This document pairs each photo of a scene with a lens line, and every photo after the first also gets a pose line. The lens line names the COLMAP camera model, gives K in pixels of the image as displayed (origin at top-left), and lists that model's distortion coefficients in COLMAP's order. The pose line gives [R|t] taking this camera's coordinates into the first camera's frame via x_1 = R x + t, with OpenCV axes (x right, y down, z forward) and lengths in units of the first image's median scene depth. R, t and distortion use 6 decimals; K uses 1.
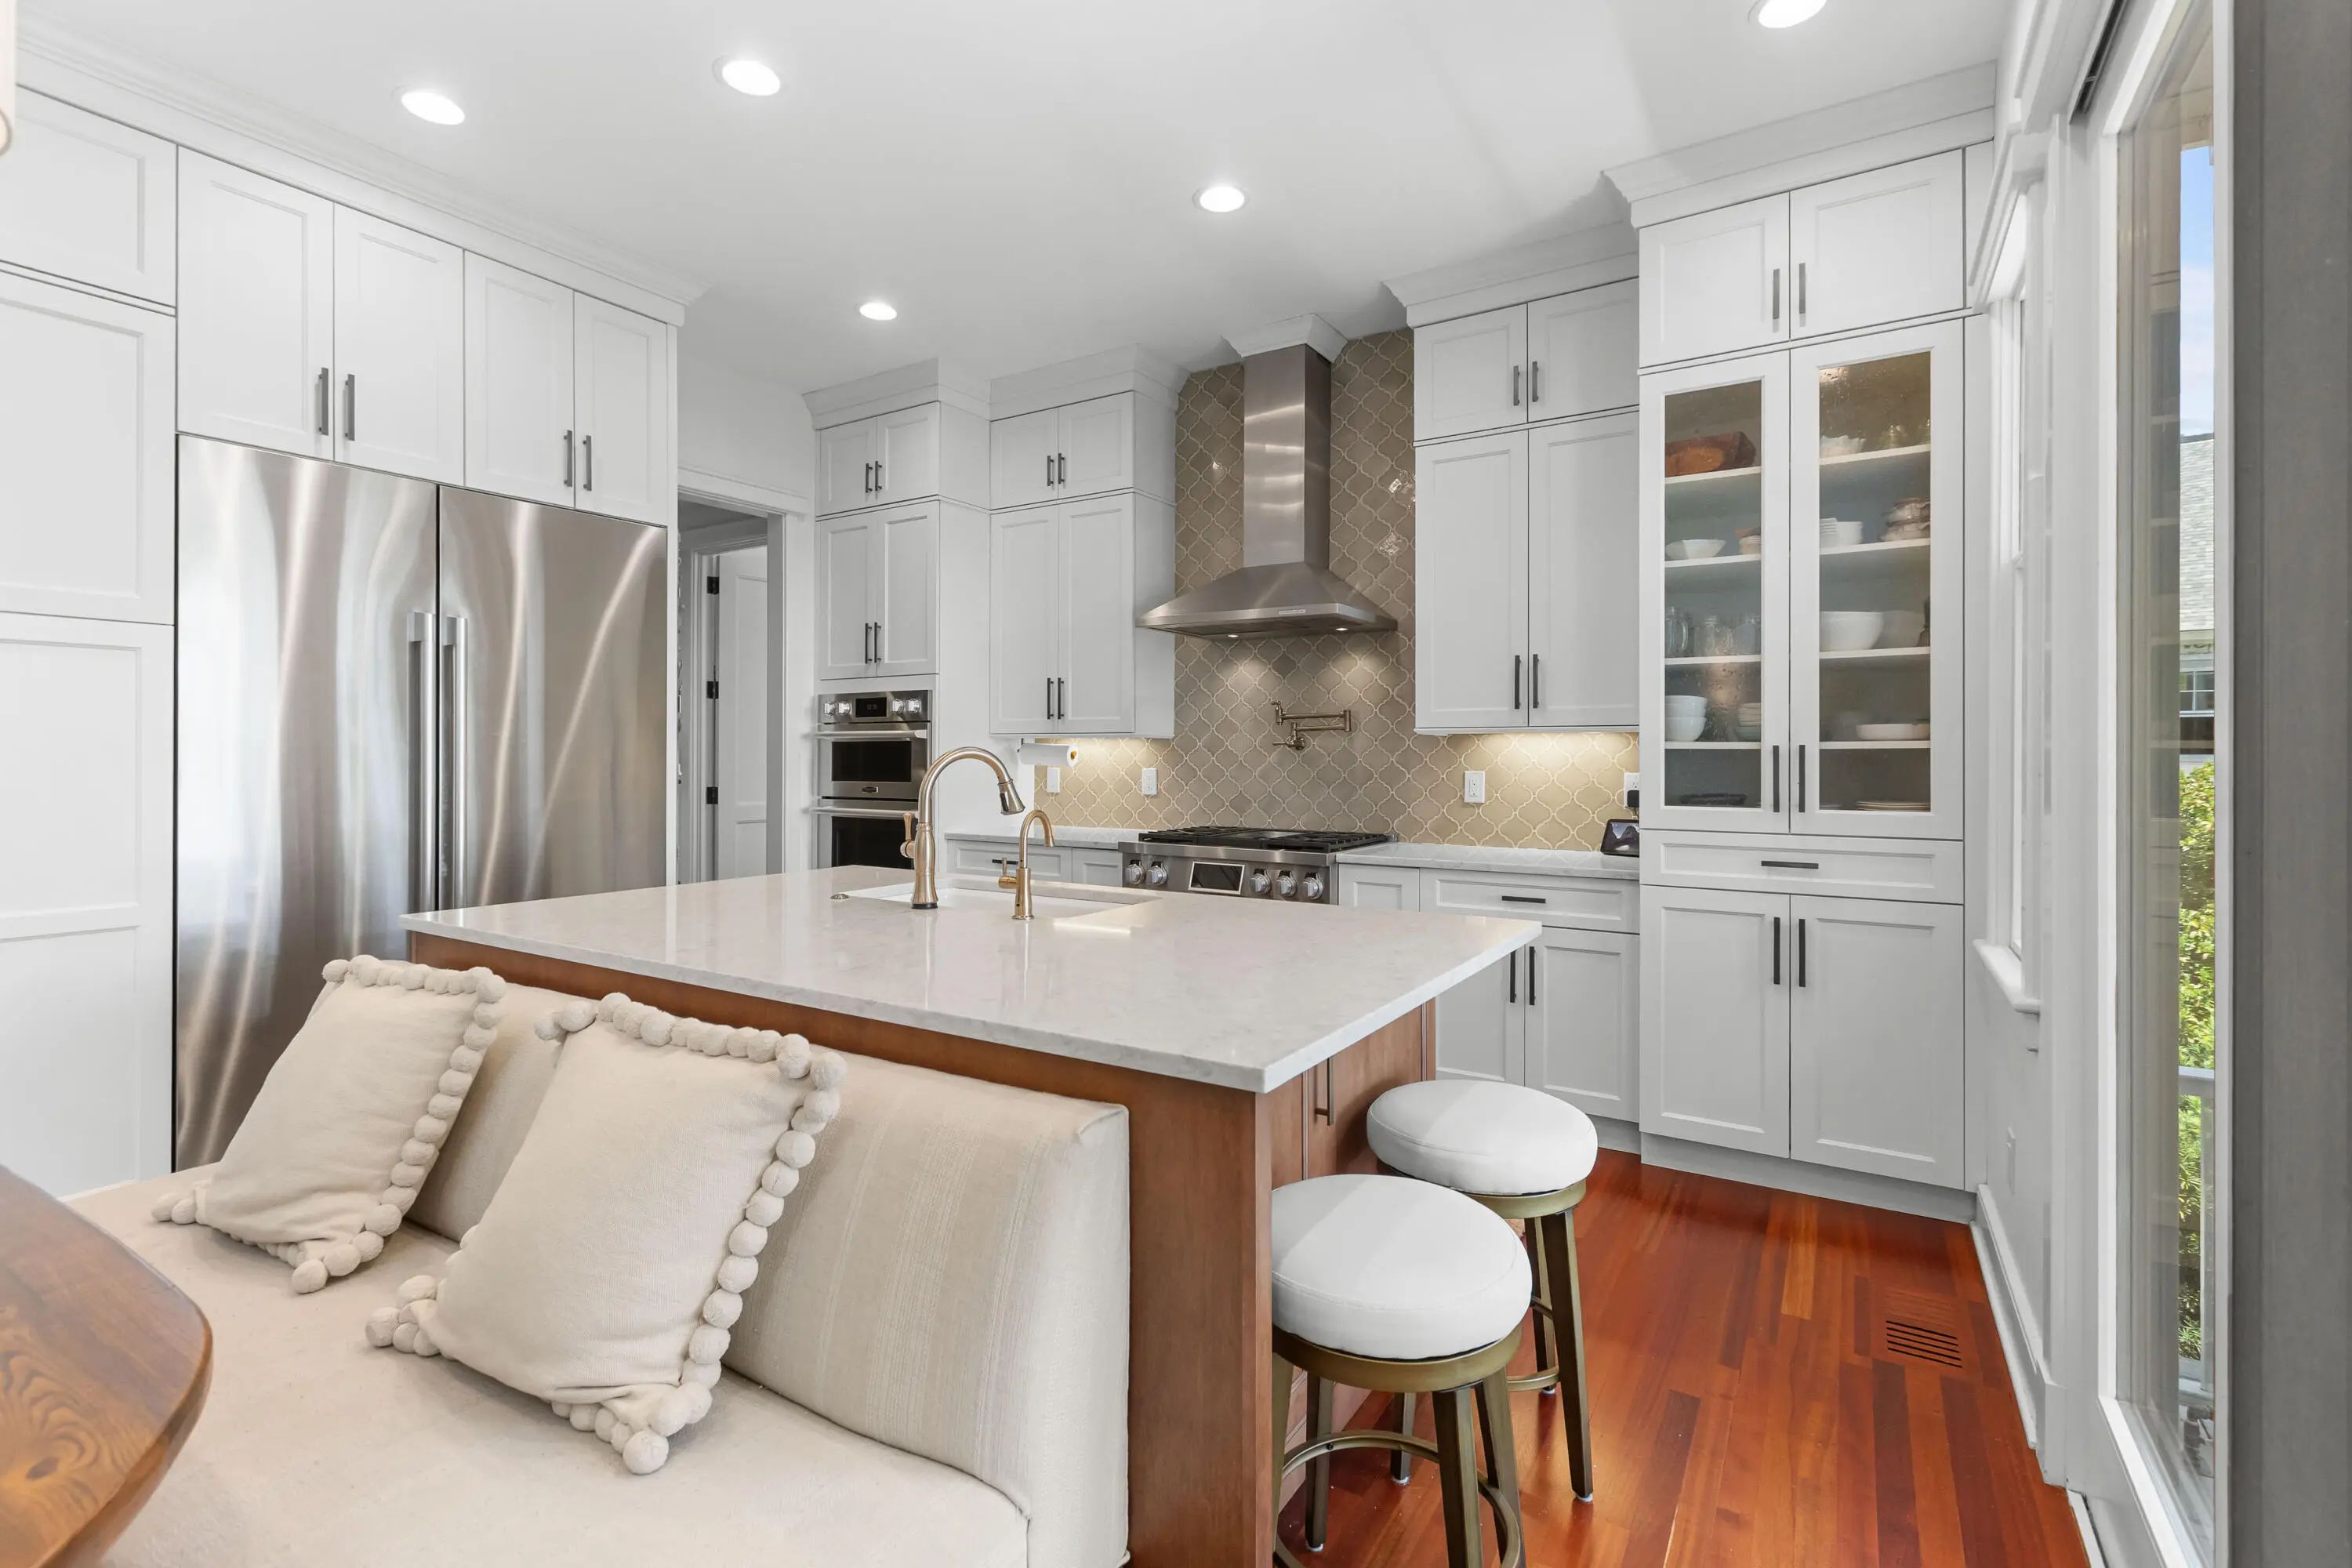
lens RADIAL K [[1072.3, 0, 1172.0], [0, 1072.3, 757.3], [0, 0, 1]] dist [0.004518, -0.000390]
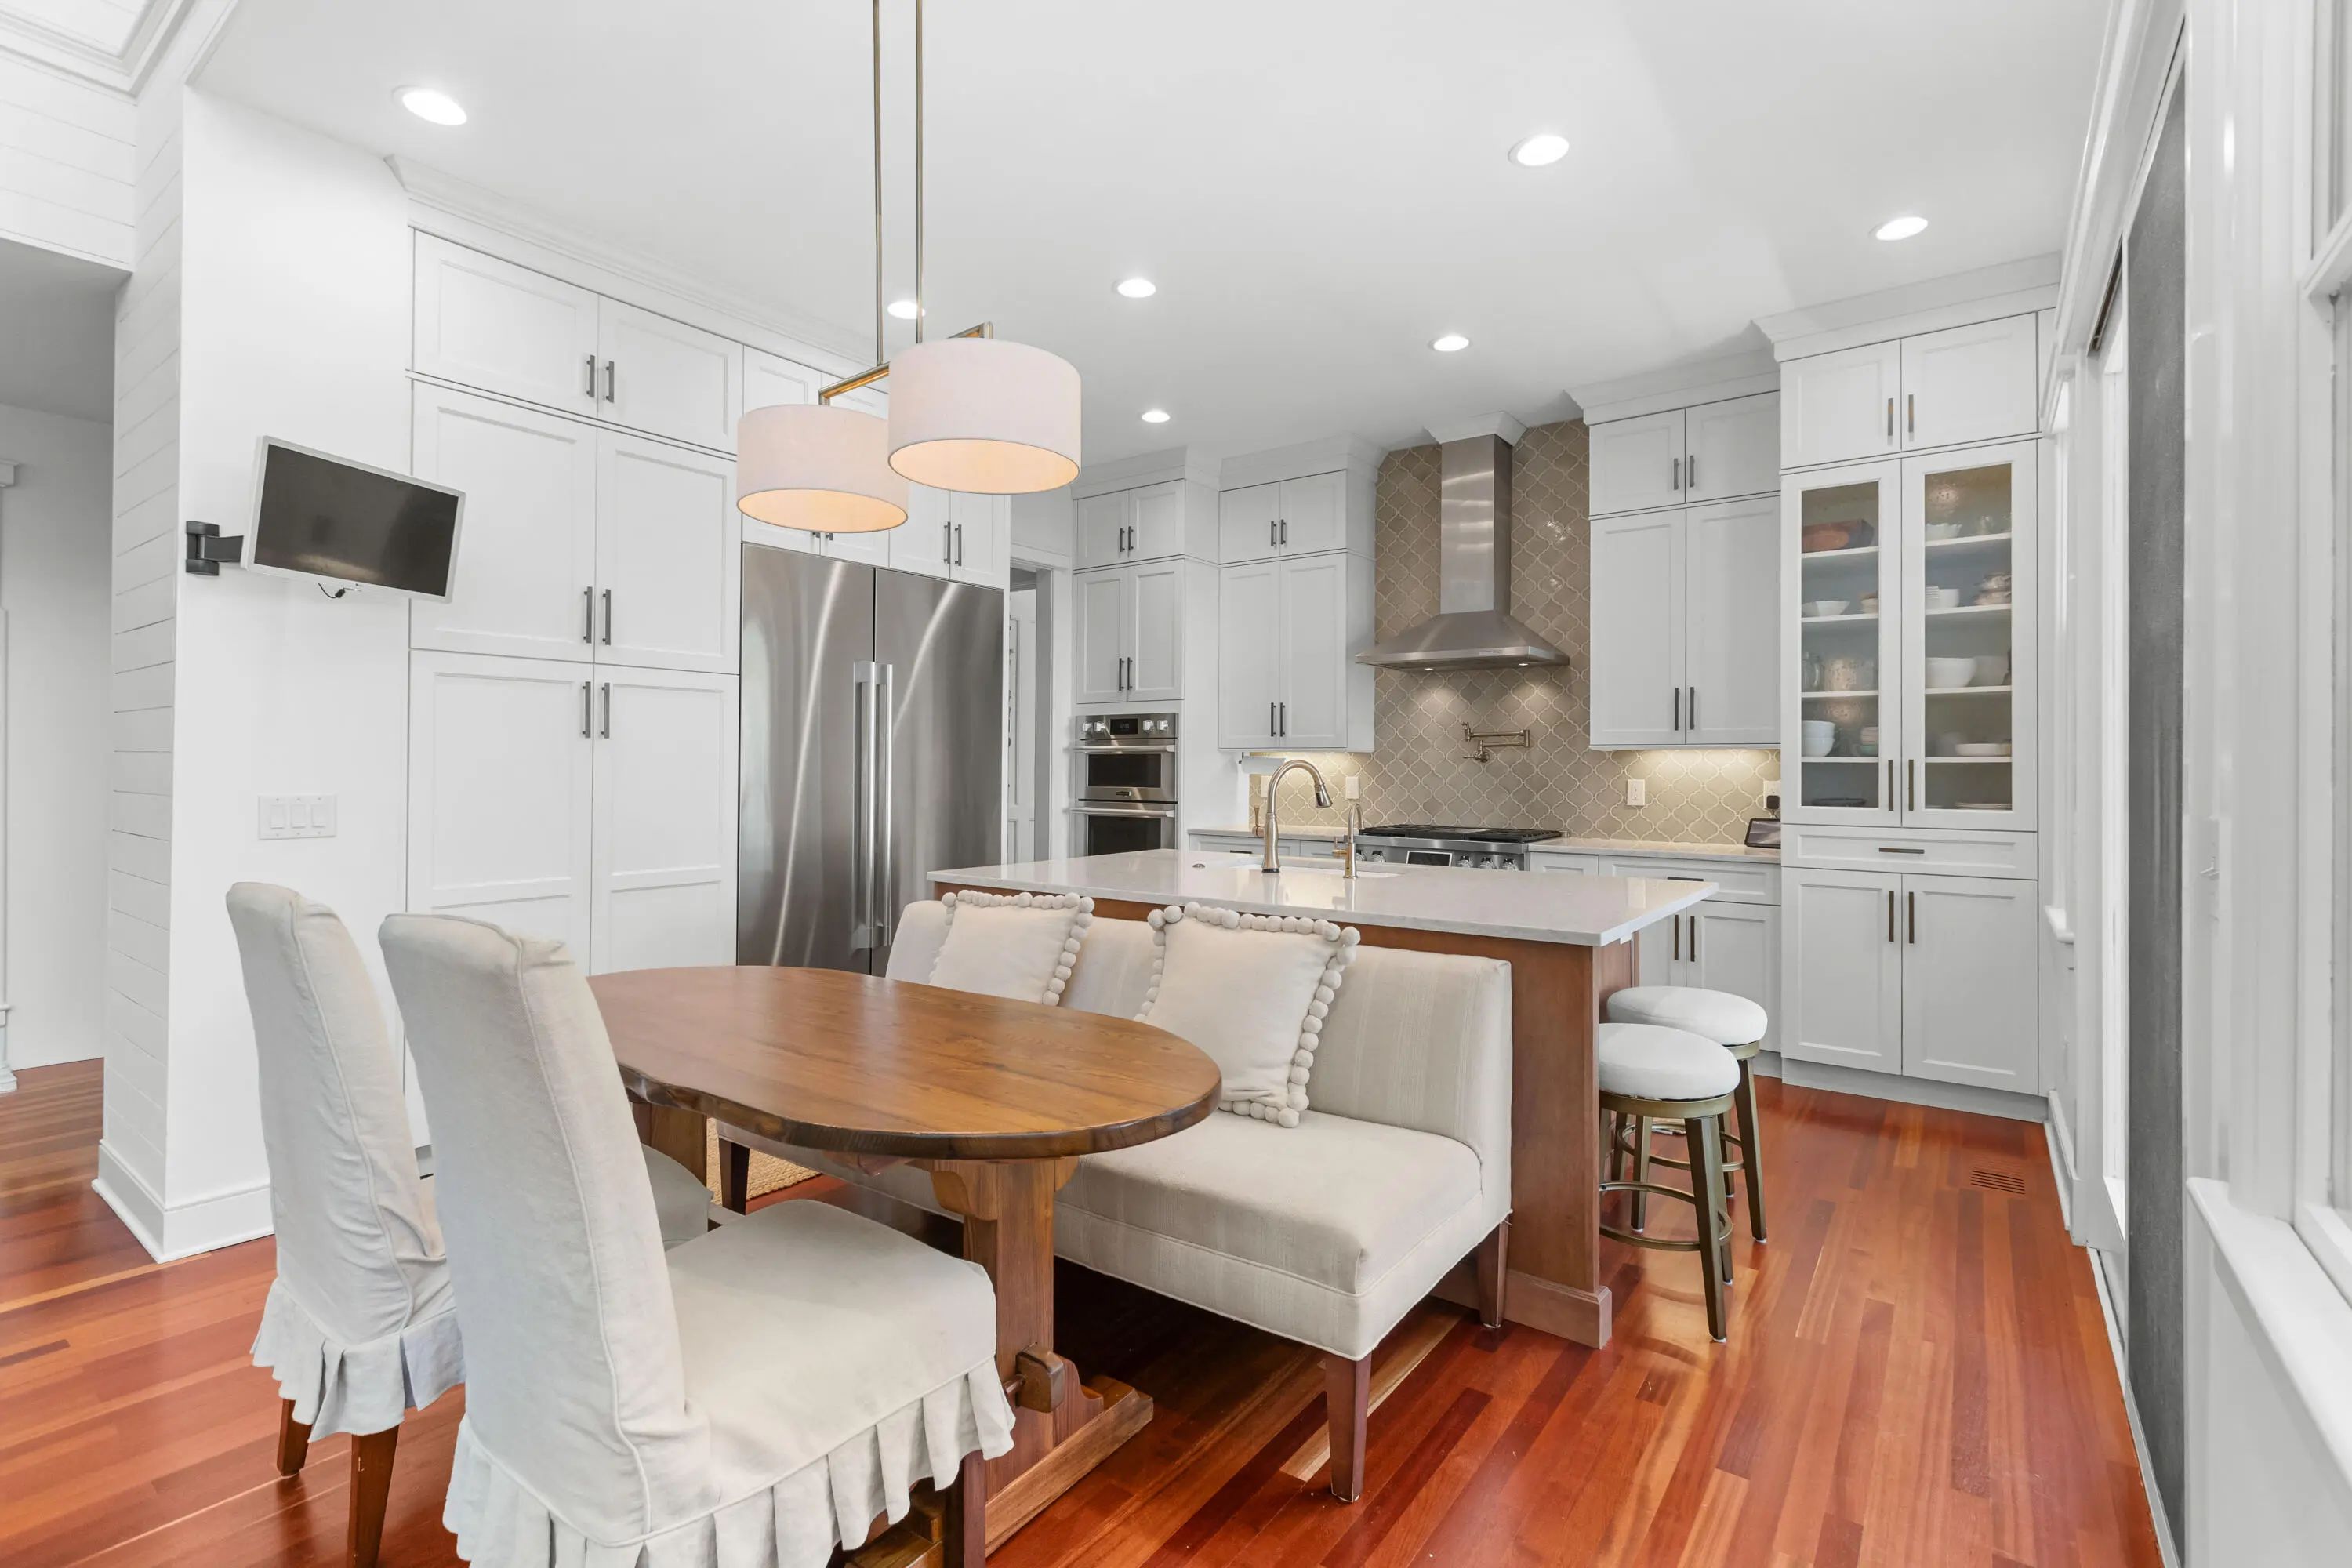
lens RADIAL K [[1072.3, 0, 1191.3], [0, 1072.3, 762.1], [0, 0, 1]] dist [0.004518, -0.000390]
pose [[0.997713, 0.002332, -0.067552, -0.153252], [-0.002723, 0.999980, -0.005699, 0.001171], [0.067537, 0.005870, 0.997699, -0.279878]]
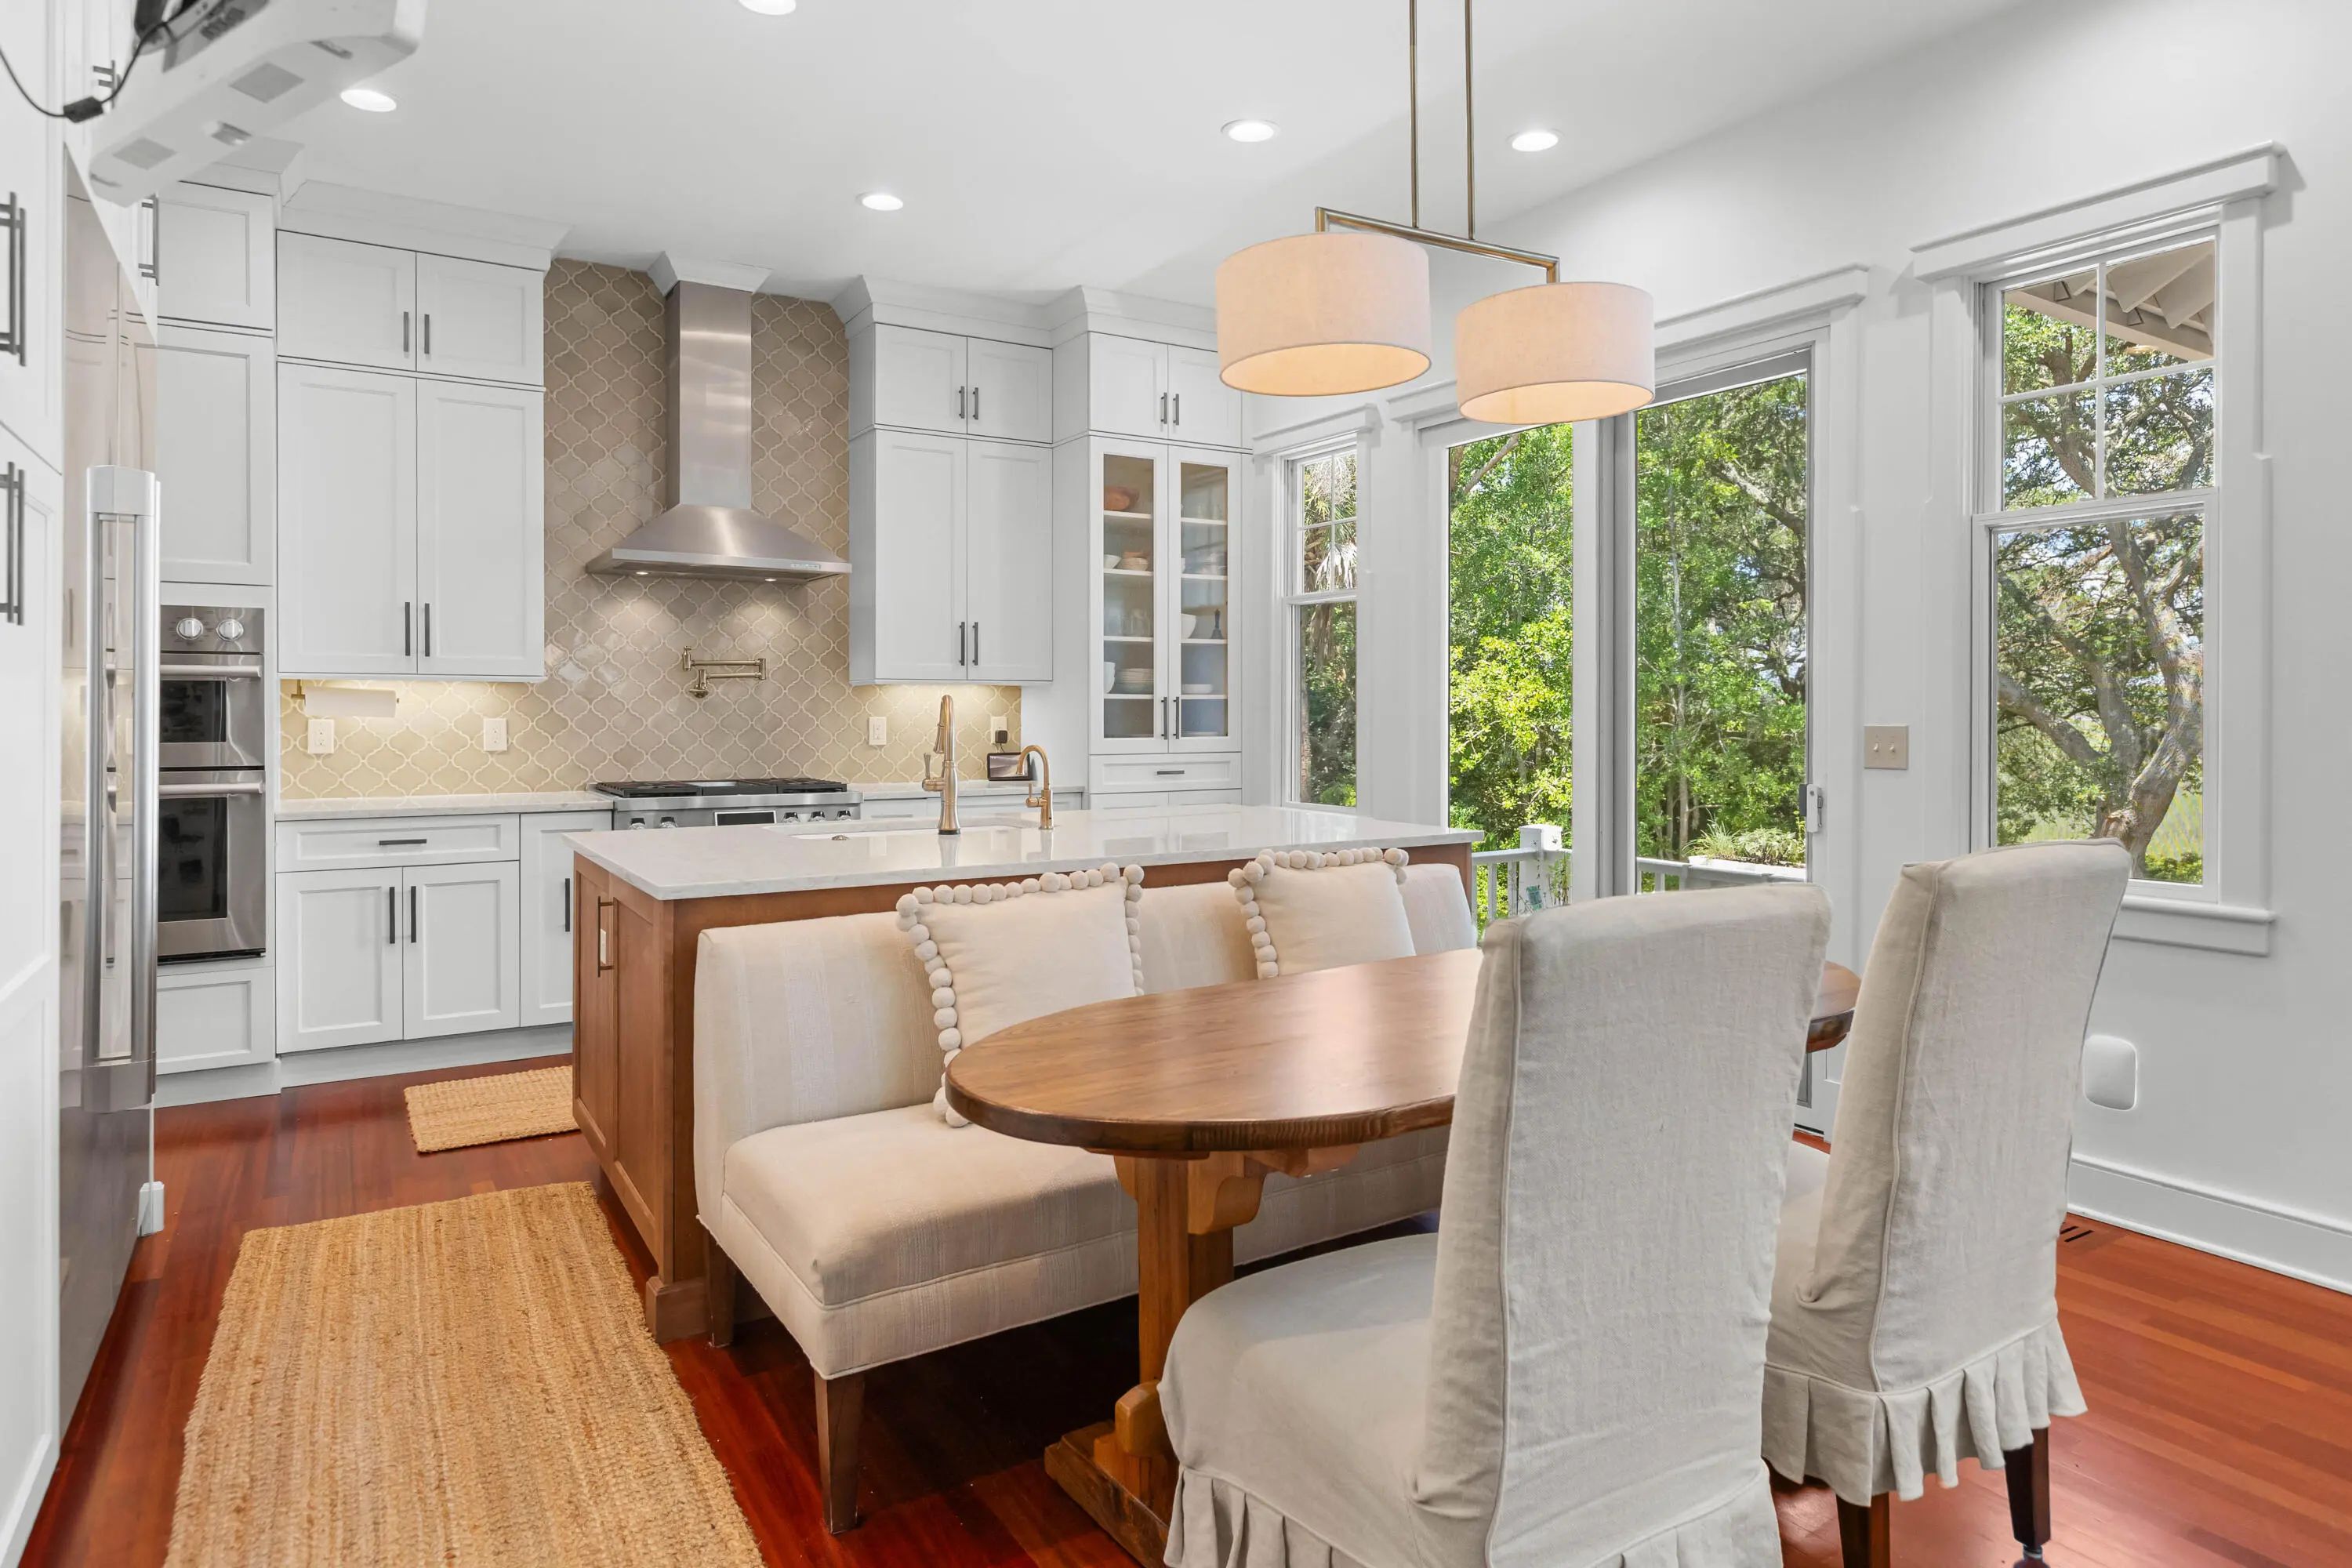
lens RADIAL K [[1341.0, 0, 1152.3], [0, 1341.0, 719.5], [0, 0, 1]] dist [0.000131, 0.000109]
pose [[0.439215, -0.008442, 0.898342, -0.917932], [0.002832, 0.999964, 0.008013, 0.005121], [-0.898377, -0.000975, 0.439223, 0.123359]]
